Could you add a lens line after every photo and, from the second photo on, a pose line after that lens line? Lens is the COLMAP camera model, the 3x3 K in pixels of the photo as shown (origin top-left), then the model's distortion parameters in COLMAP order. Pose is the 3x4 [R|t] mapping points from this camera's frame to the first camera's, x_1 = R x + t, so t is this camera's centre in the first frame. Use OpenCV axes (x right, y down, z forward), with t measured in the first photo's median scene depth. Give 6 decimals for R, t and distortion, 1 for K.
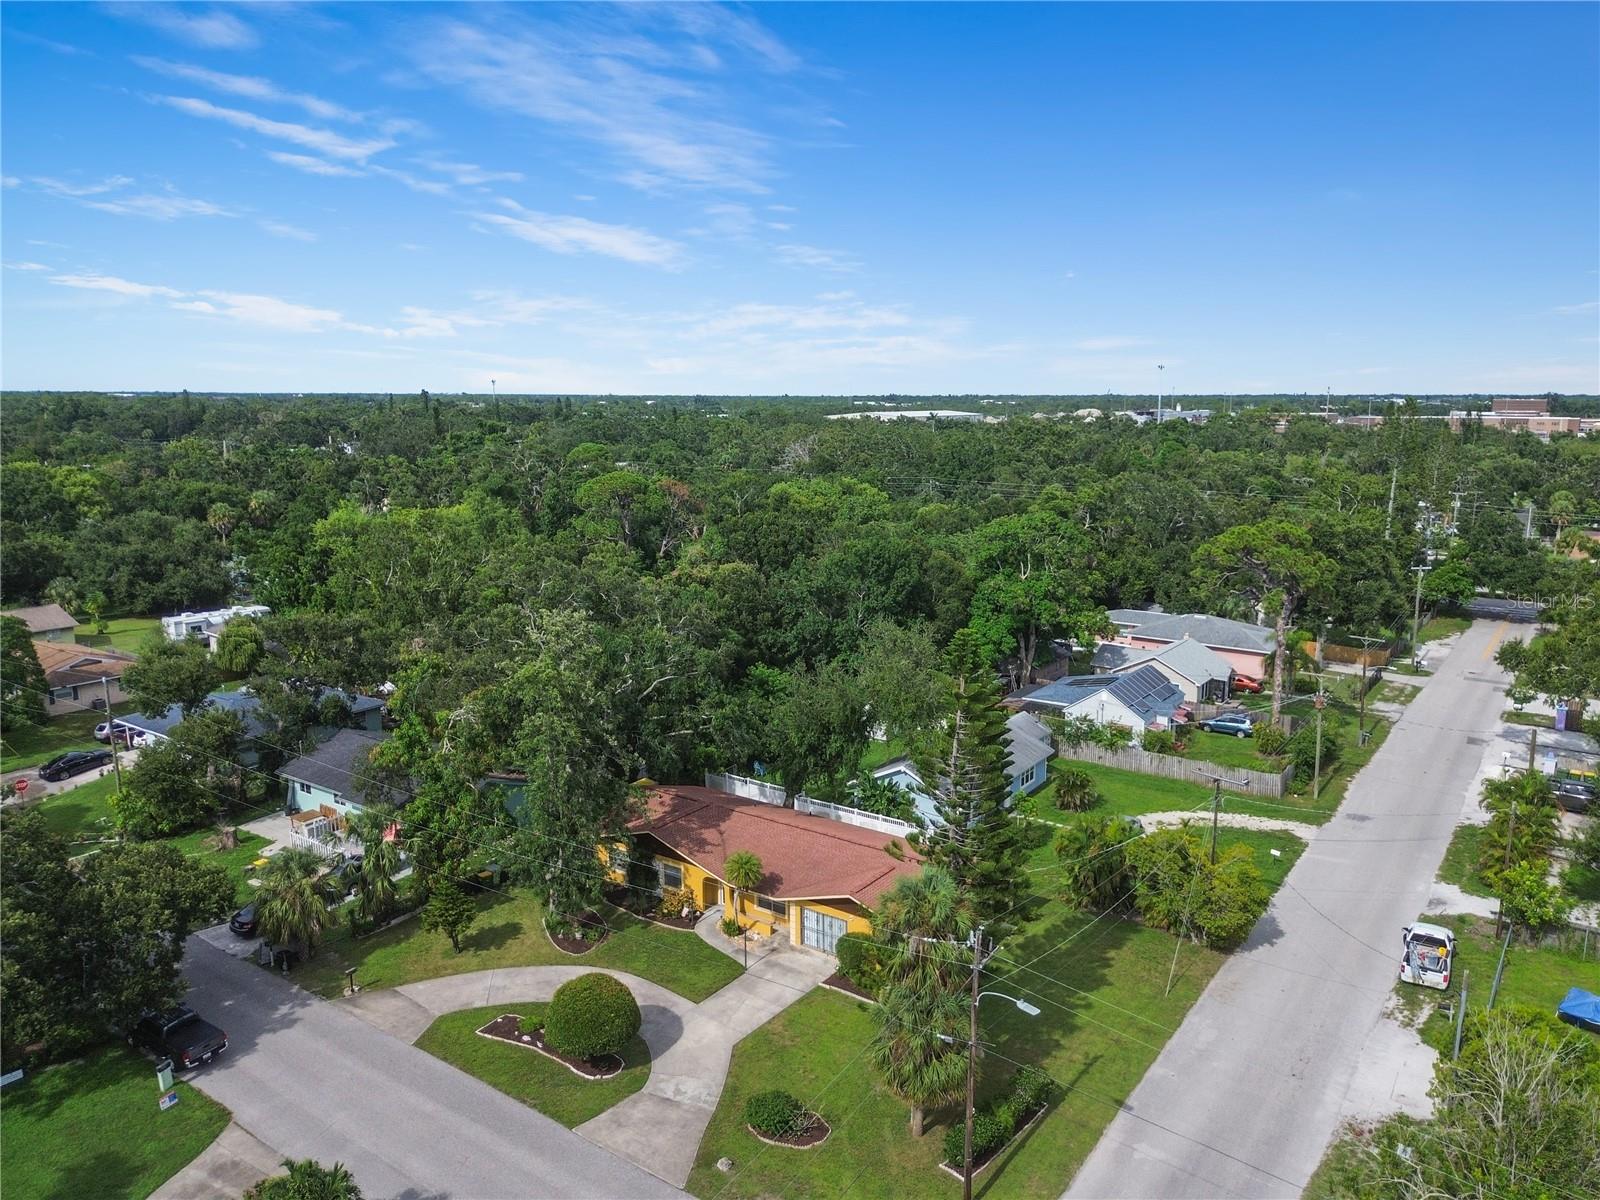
lens RADIAL K [[1149.7, 0, 811.6], [0, 1149.7, 565.1], [0, 0, 1]] dist [0.054495, -0.045299]
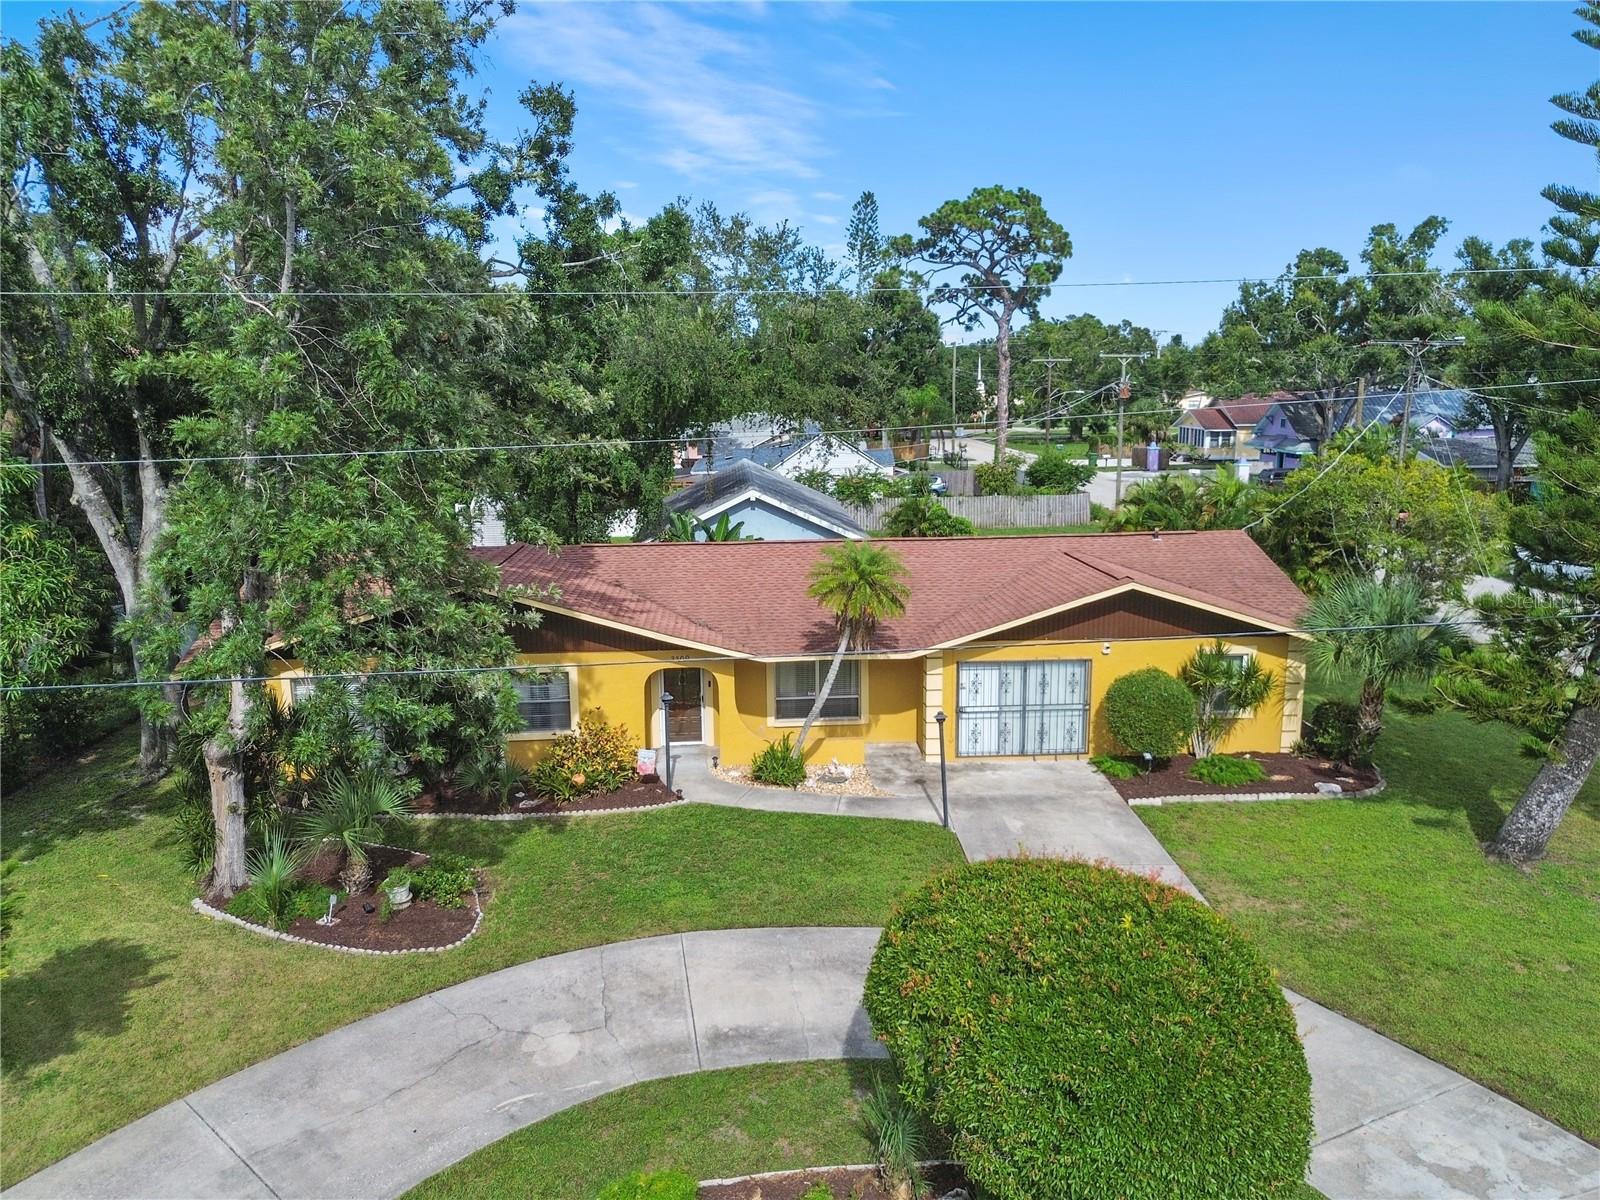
lens RADIAL K [[1145.3, 0, 800.0], [0, 1145.3, 572.9], [0, 0, 1]] dist [0.057125, -0.047088]
pose [[0.783299, -0.117434, 0.610453, -0.300393], [0.103462, 0.992926, 0.058255, 0.235702], [-0.612975, 0.017528, 0.789908, 0.716288]]
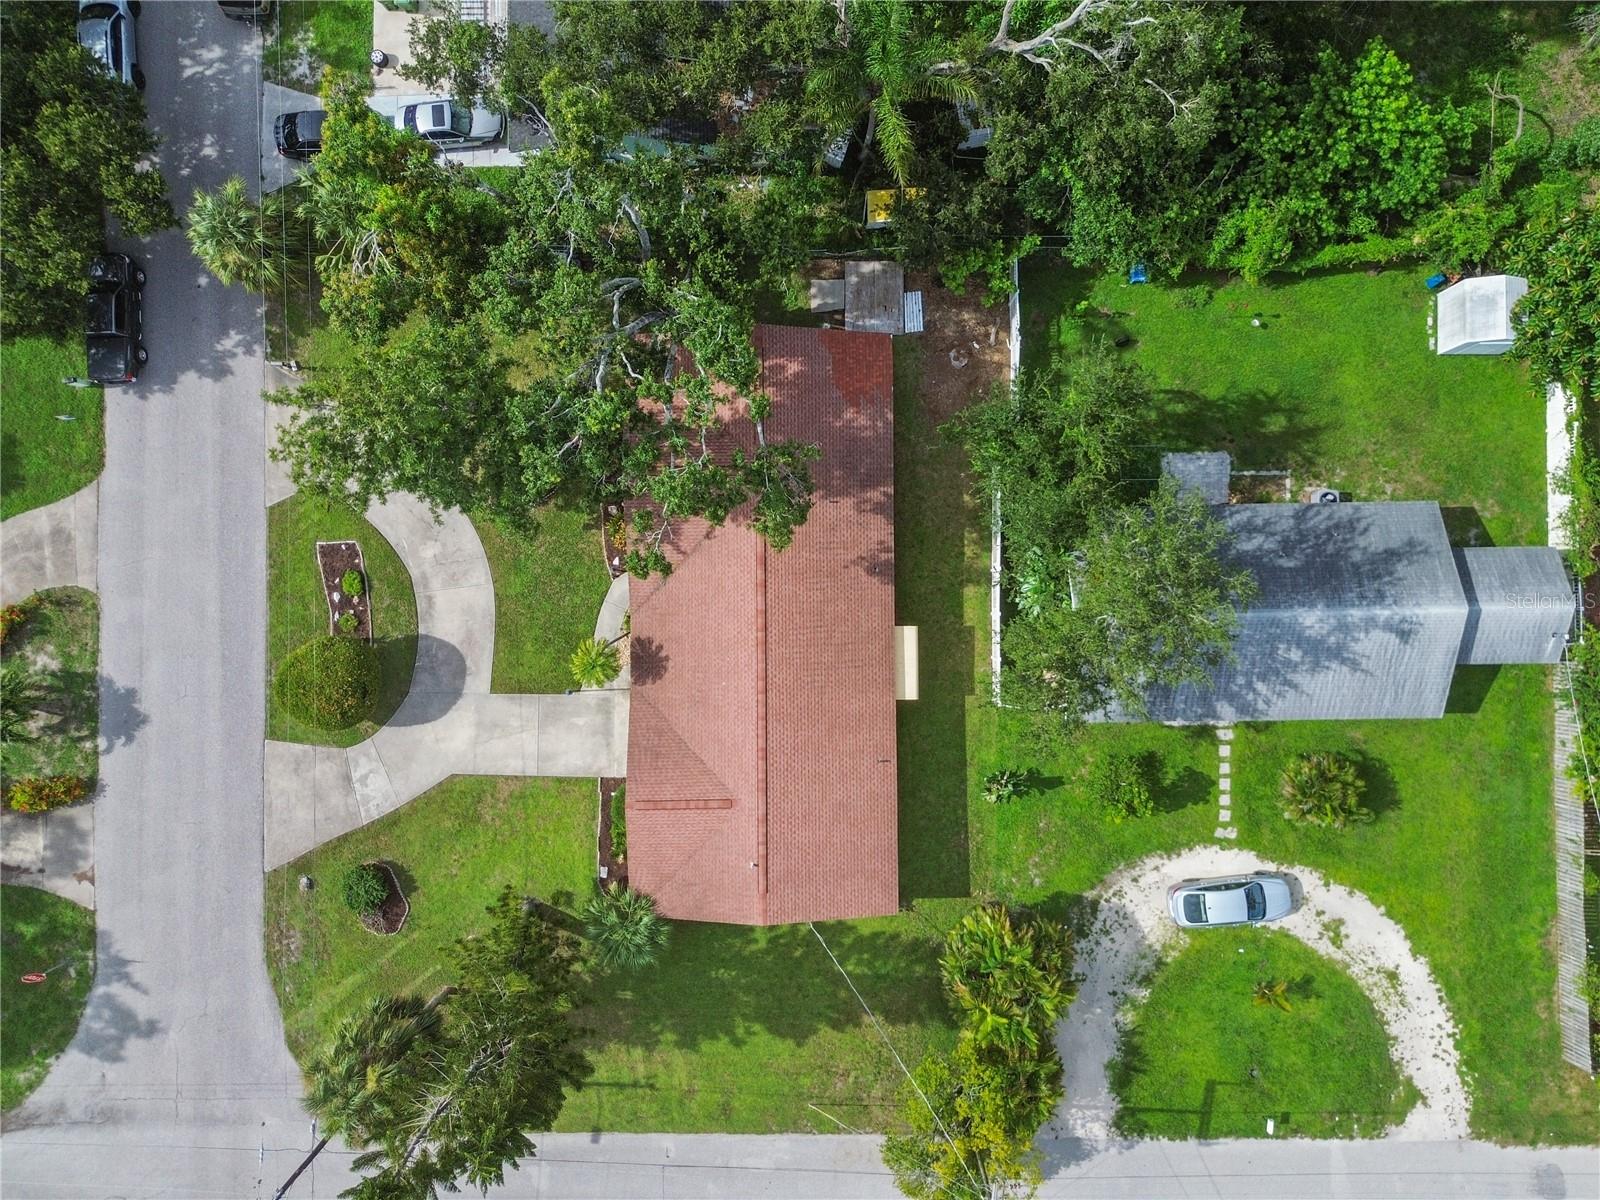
lens RADIAL K [[1145.3, 0, 800.0], [0, 1145.3, 572.9], [0, 0, 1]] dist [0.057125, -0.047088]
pose [[0.581767, 0.813166, -0.017541, -0.015937], [-0.096171, 0.090187, 0.991271, -0.516101], [0.807650, -0.575002, 0.130671, 1.045087]]
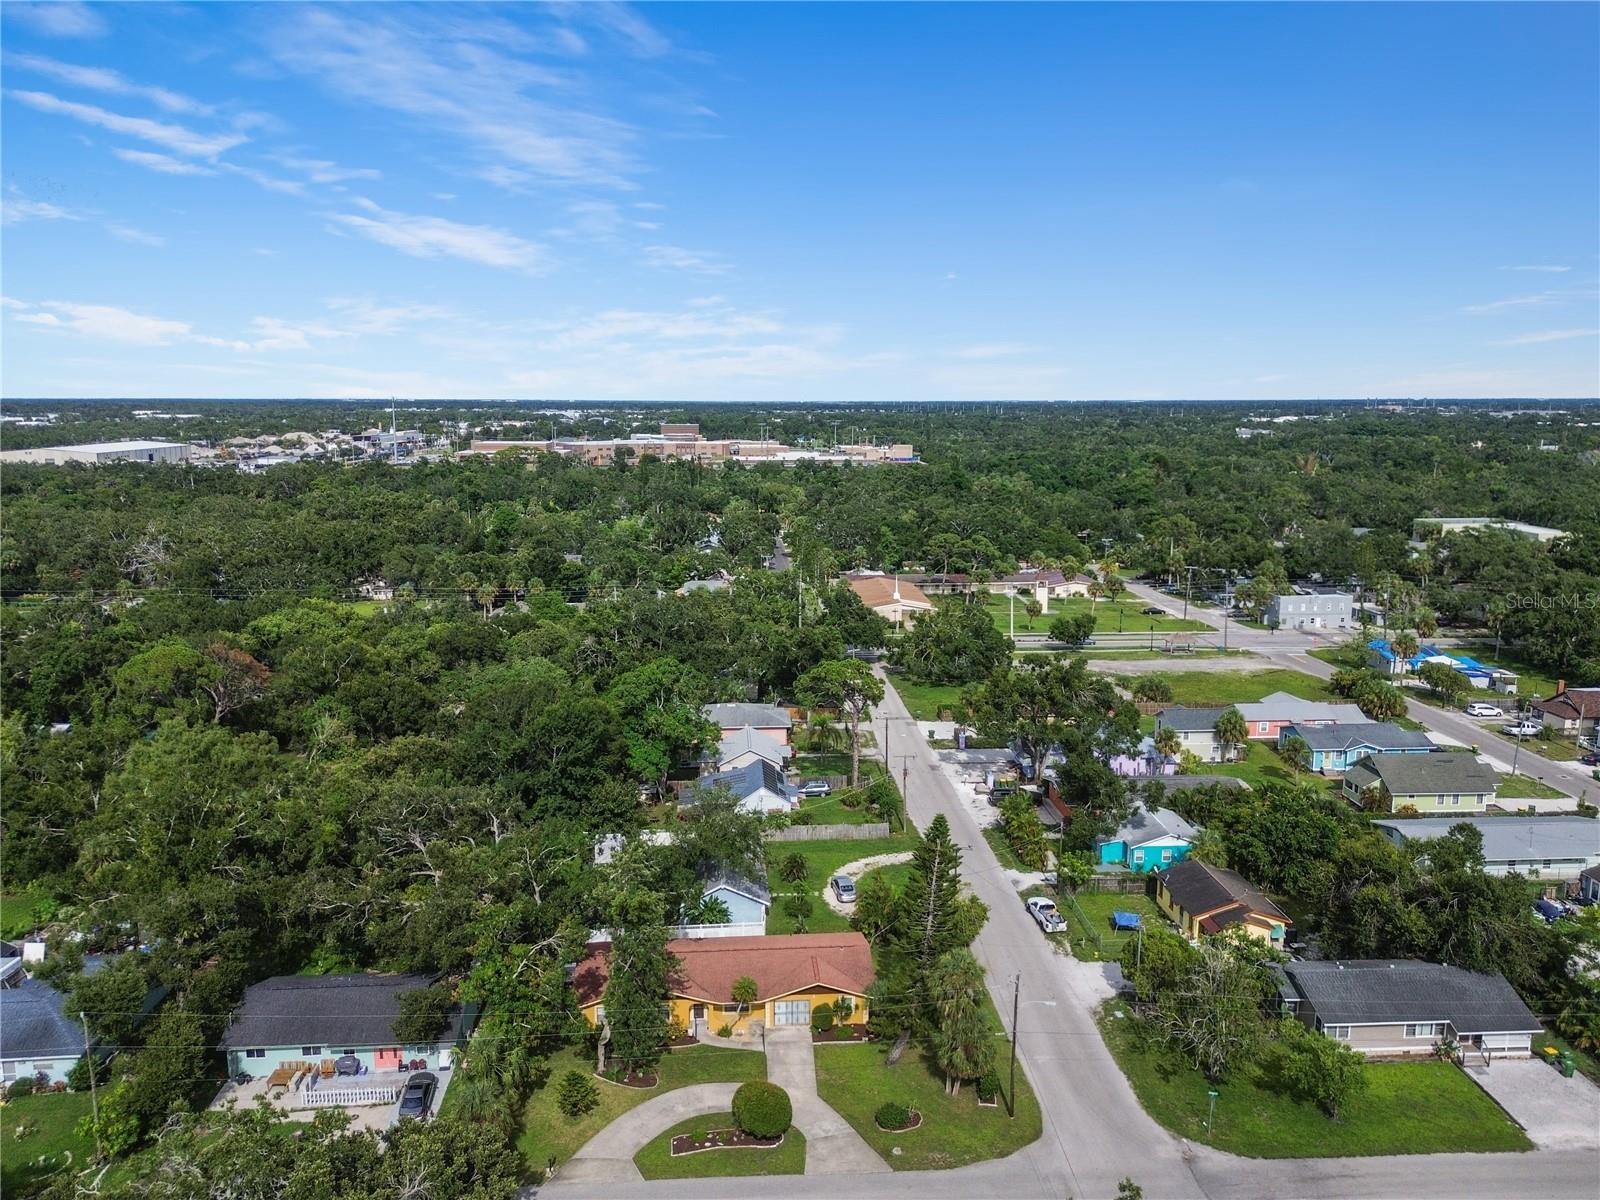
lens RADIAL K [[1142.7, 0, 803.6], [0, 1142.7, 582.8], [0, 0, 1]] dist [0.069611, -0.068046]
pose [[0.774897, -0.102527, 0.623717, -0.873816], [0.093022, 0.994511, 0.047909, -0.321681], [-0.625205, 0.020895, 0.780181, -0.218864]]
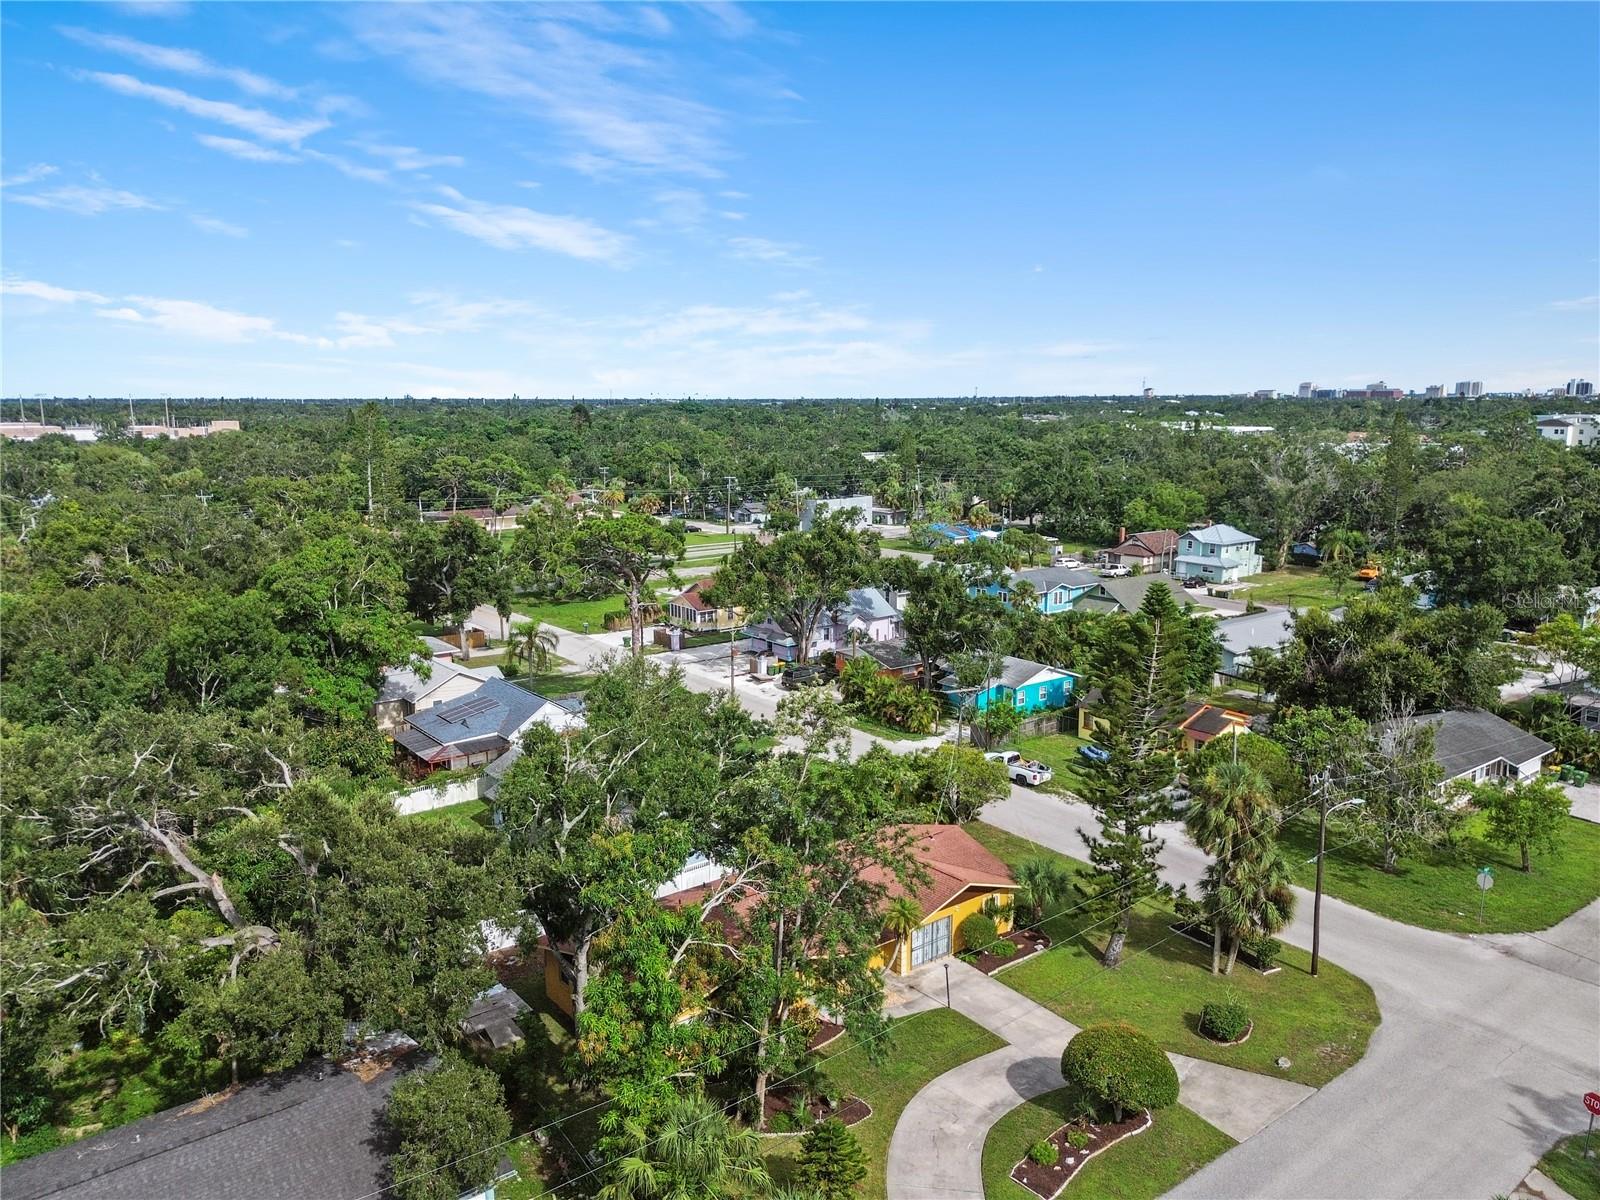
lens RADIAL K [[1145.3, 0, 800.0], [0, 1145.3, 572.9], [0, 0, 1]] dist [0.057125, -0.047088]
pose [[0.289260, -0.147885, 0.945758, -0.899423], [0.142991, 0.983585, 0.110066, -0.113939], [-0.946511, 0.103397, 0.305658, 0.770214]]
